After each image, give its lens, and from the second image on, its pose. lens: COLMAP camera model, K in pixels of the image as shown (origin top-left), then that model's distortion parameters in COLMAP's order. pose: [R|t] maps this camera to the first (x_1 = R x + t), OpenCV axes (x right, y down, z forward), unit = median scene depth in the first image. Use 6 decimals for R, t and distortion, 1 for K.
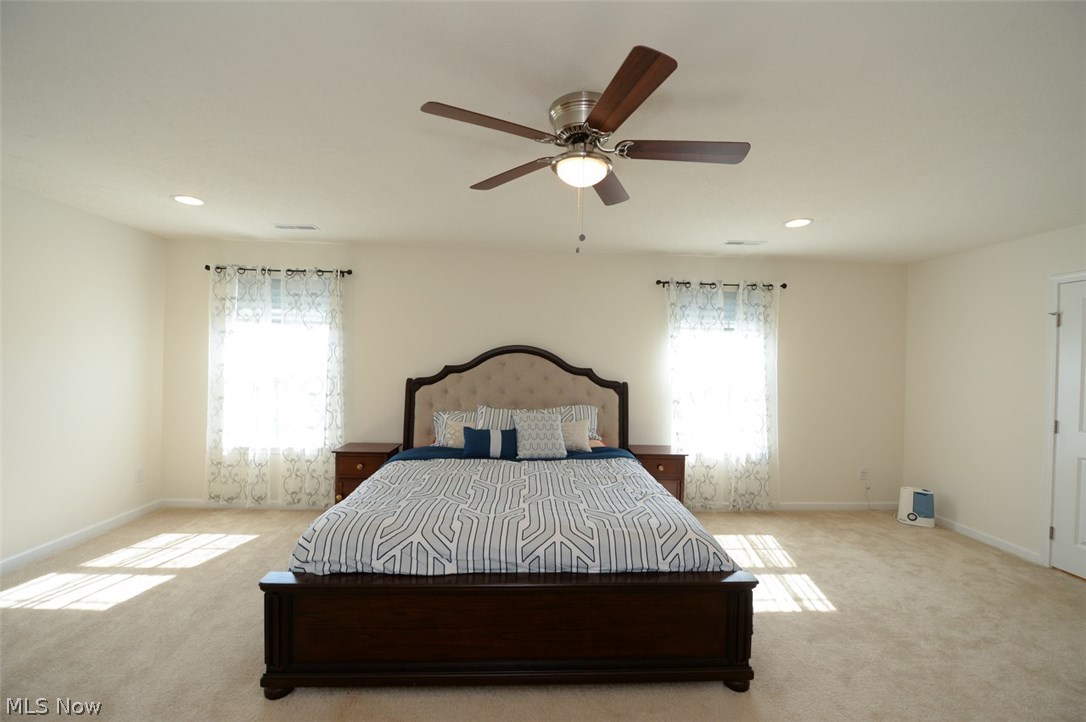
lens RADIAL K [[434.8, 0, 543.0], [0, 434.8, 361.0], [0, 0, 1]] dist [-0.012448, -0.003836]
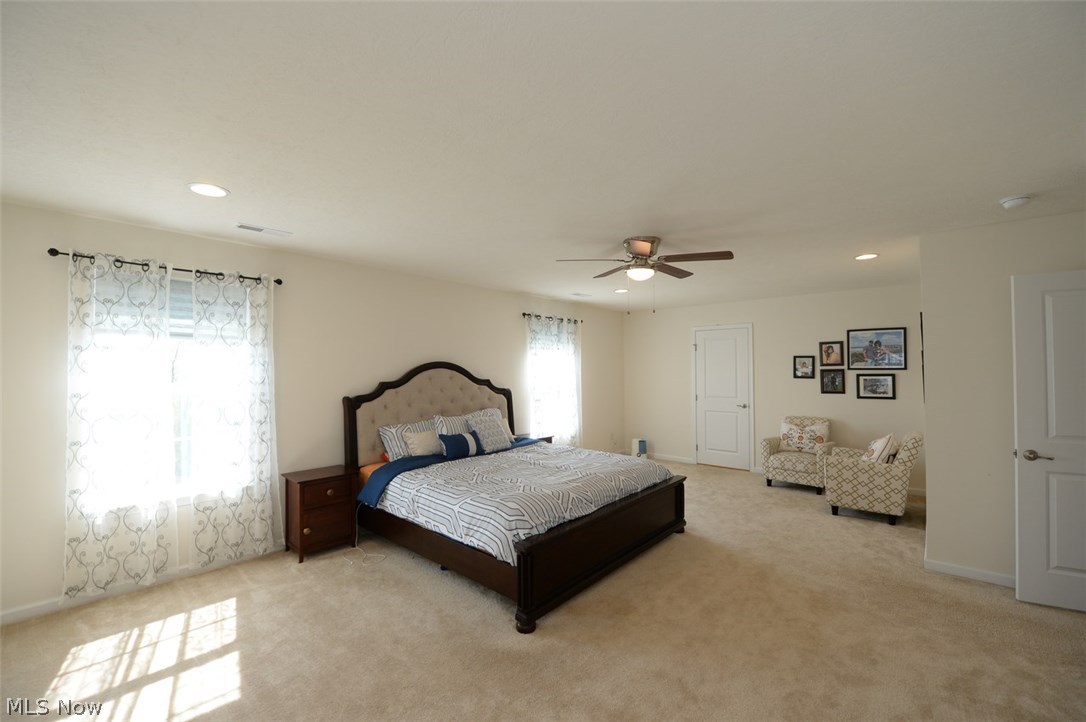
lens RADIAL K [[434.8, 0, 543.0], [0, 434.8, 361.0], [0, 0, 1]] dist [-0.012448, -0.003836]
pose [[0.706693, -0.011048, 0.707434, -0.699527], [0.020788, 0.999771, -0.005153, -0.027209], [-0.707215, 0.018348, 0.706761, -0.005672]]
